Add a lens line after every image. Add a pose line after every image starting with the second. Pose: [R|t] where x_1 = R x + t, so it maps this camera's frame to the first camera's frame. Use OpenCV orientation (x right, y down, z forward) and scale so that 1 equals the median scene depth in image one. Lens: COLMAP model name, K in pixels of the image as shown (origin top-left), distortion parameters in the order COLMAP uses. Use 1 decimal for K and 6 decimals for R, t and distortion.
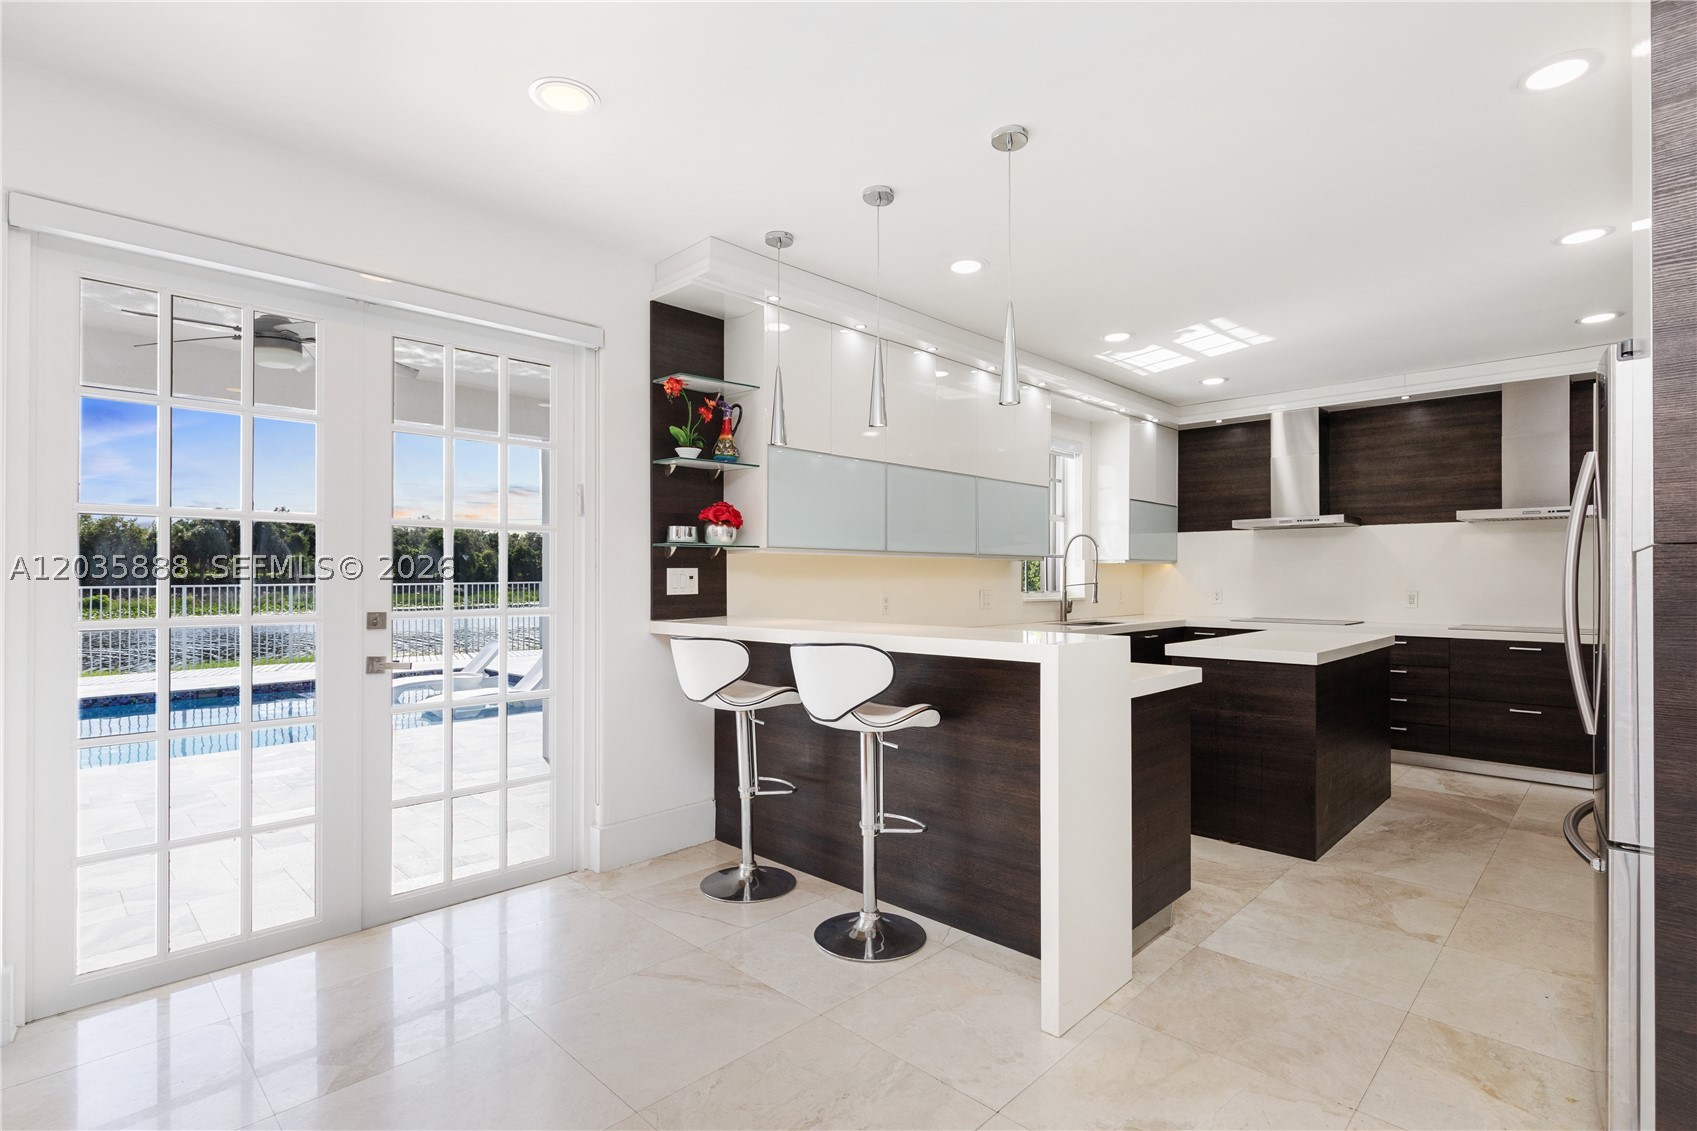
lens RADIAL K [[816.6, 0, 844.1], [0, 816.6, 571.1], [0, 0, 1]] dist [0.000615, -0.000899]
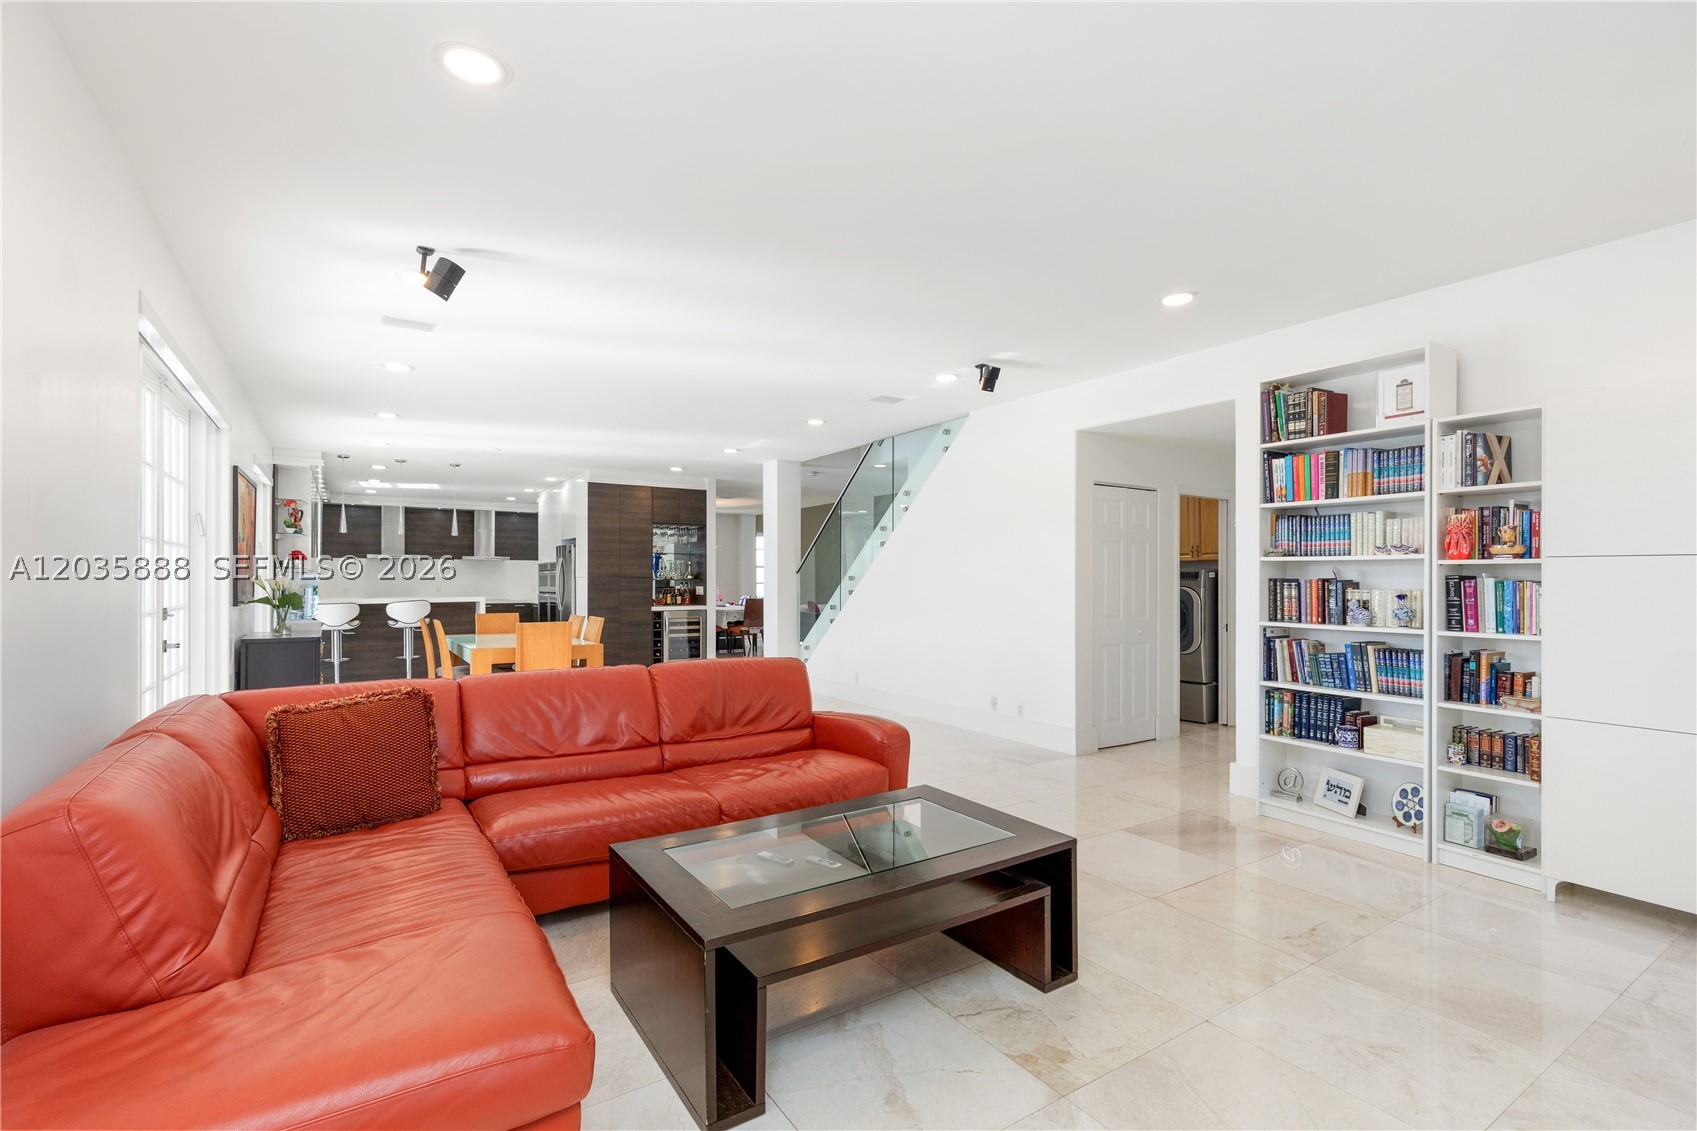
lens RADIAL K [[752.9, 0, 836.0], [0, 752.9, 572.1], [0, 0, 1]] dist [0.000744, -0.000111]
pose [[0.219106, 0.009024, 0.975659, -1.961040], [-0.005919, 0.999951, -0.007919, -0.013017], [-0.975683, -0.004040, 0.219149, -1.032939]]
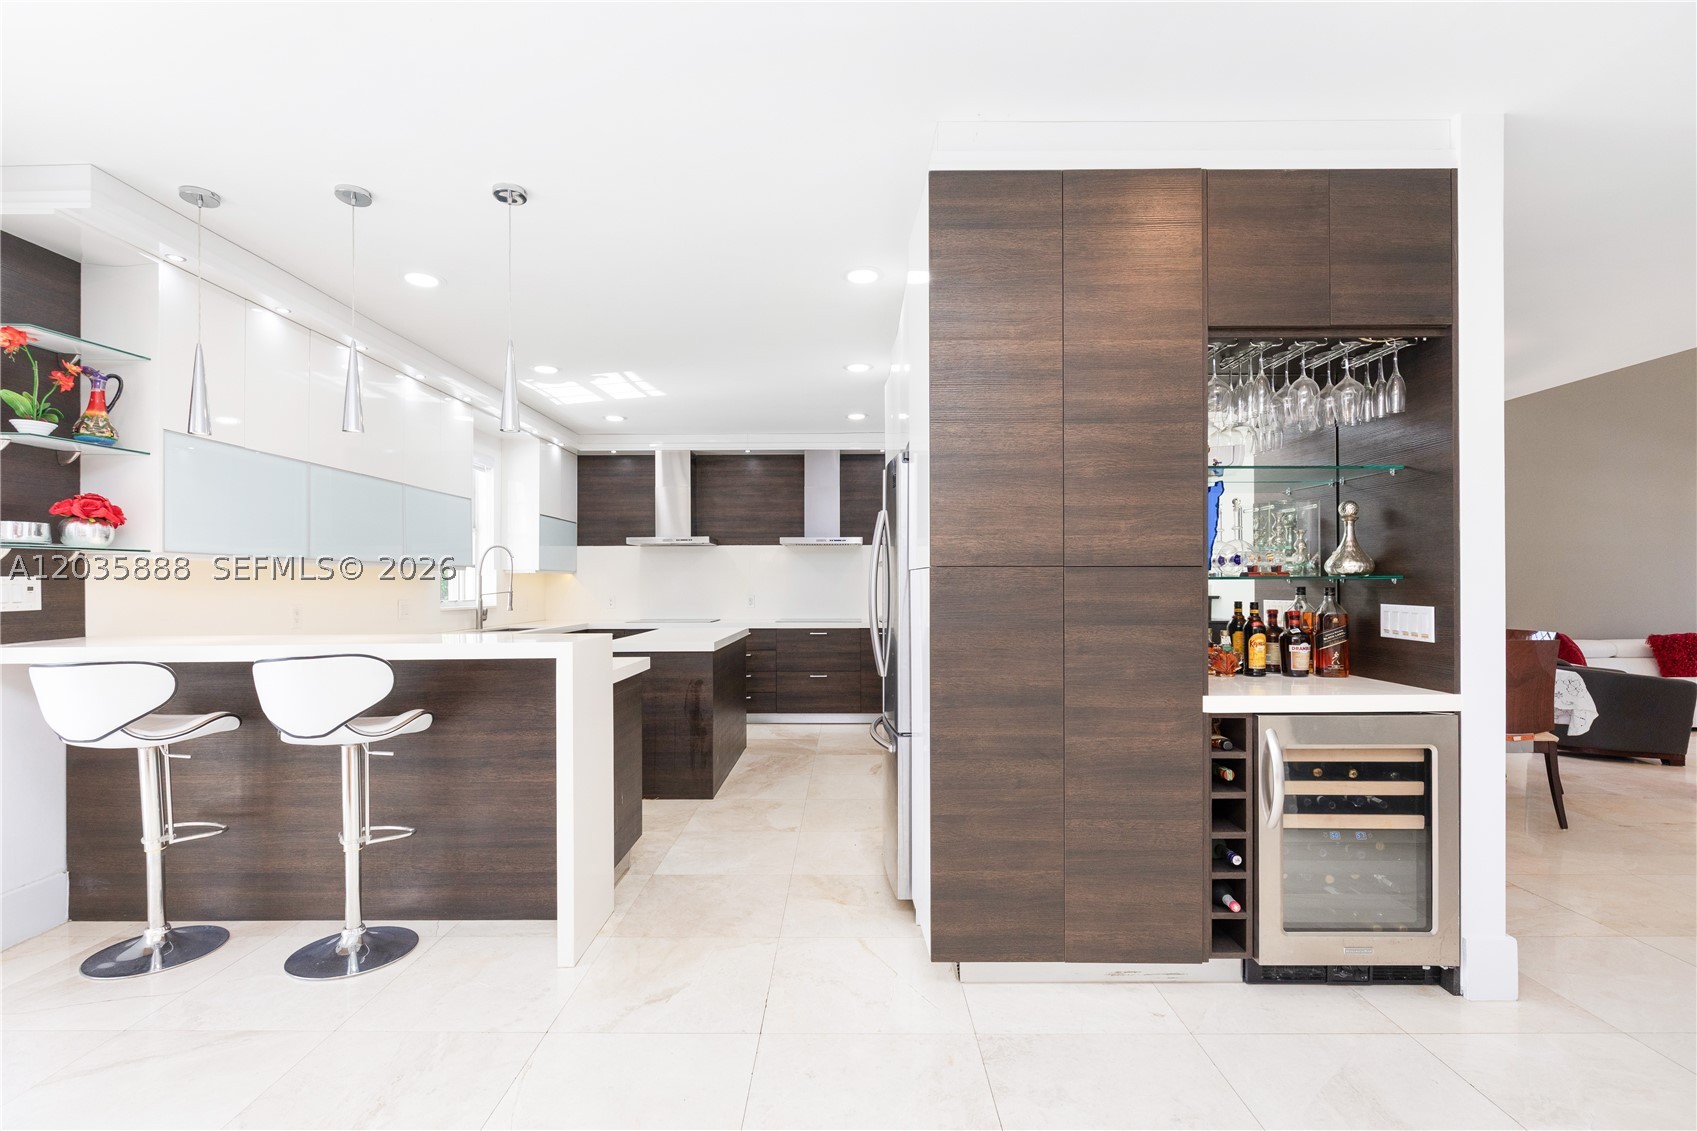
lens RADIAL K [[791.6, 0, 845.5], [0, 791.6, 581.0], [0, 0, 1]] dist [-0.002563, 0.000349]
pose [[0.717911, -0.000153, 0.696134, -0.158427], [-0.000281, 1.000000, 0.000509, -0.000039], [-0.696134, -0.000561, 0.717911, -0.071412]]
